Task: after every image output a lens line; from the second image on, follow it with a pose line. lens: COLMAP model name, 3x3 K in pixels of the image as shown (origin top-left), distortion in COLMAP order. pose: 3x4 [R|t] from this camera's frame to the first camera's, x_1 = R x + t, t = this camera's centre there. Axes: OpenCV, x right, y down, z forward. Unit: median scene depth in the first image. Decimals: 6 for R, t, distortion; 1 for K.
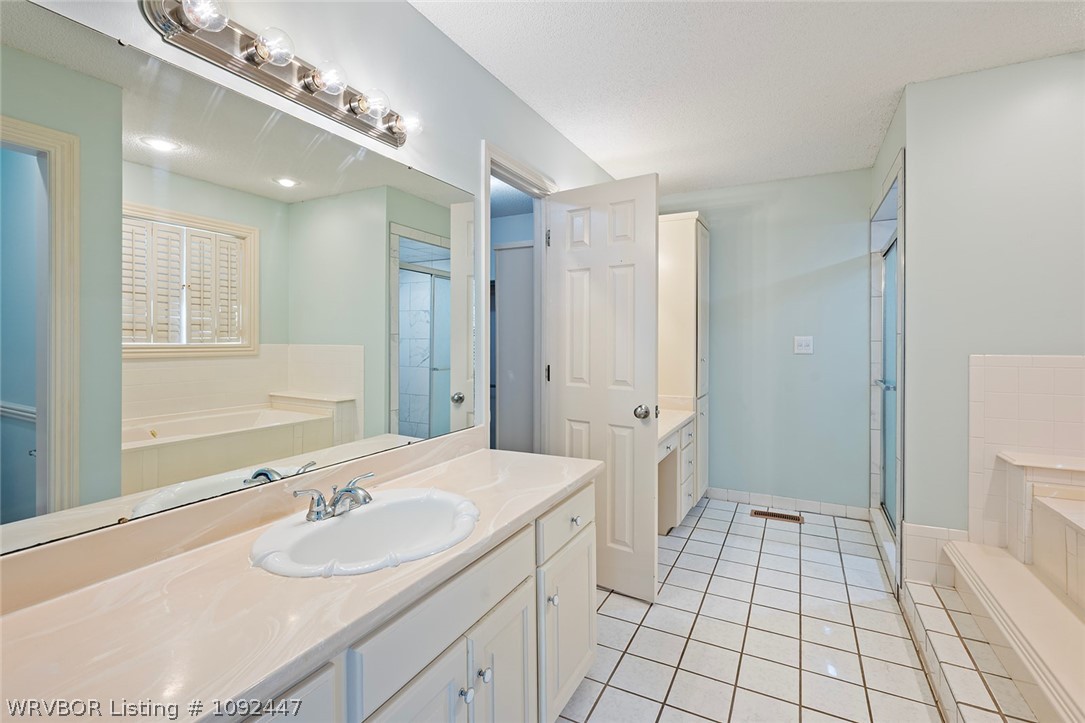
lens RADIAL K [[491.6, 0, 541.3], [0, 491.6, 340.1], [0, 0, 1]] dist [-0.002463, -0.000397]
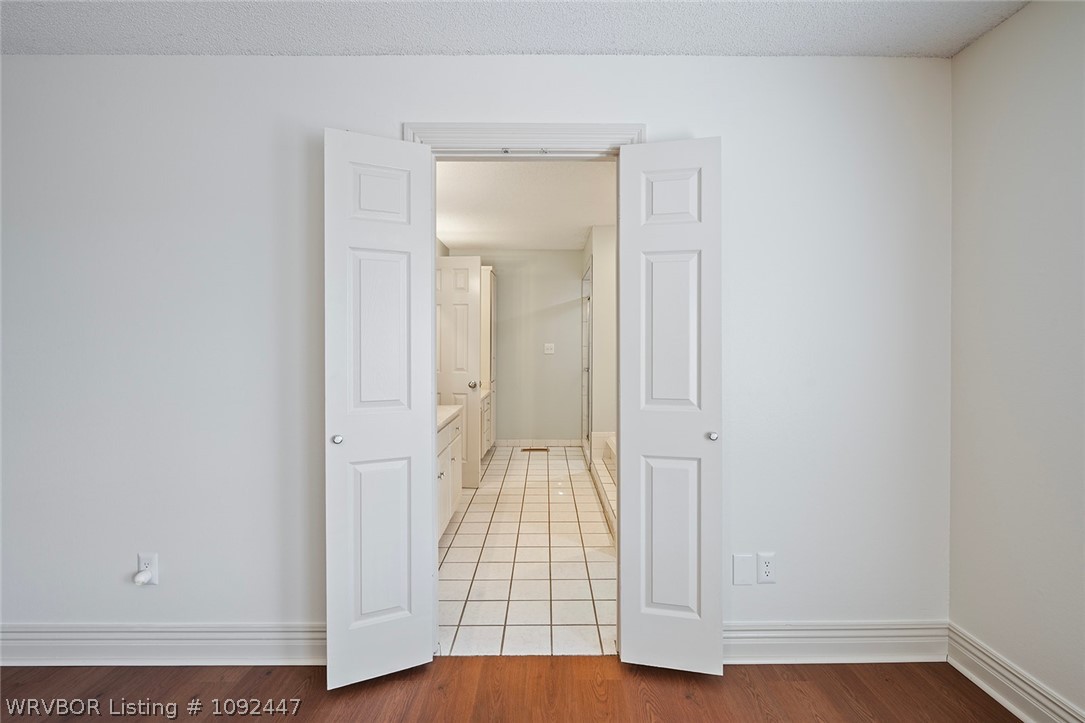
lens RADIAL K [[491.6, 0, 554.4], [0, 491.6, 349.5], [0, 0, 1]] dist [-0.002463, -0.000397]
pose [[0.876047, -0.002970, 0.482216, -0.281867], [-0.000712, 0.999972, 0.007451, 0.000434], [-0.482225, -0.006871, 0.876021, -0.518540]]
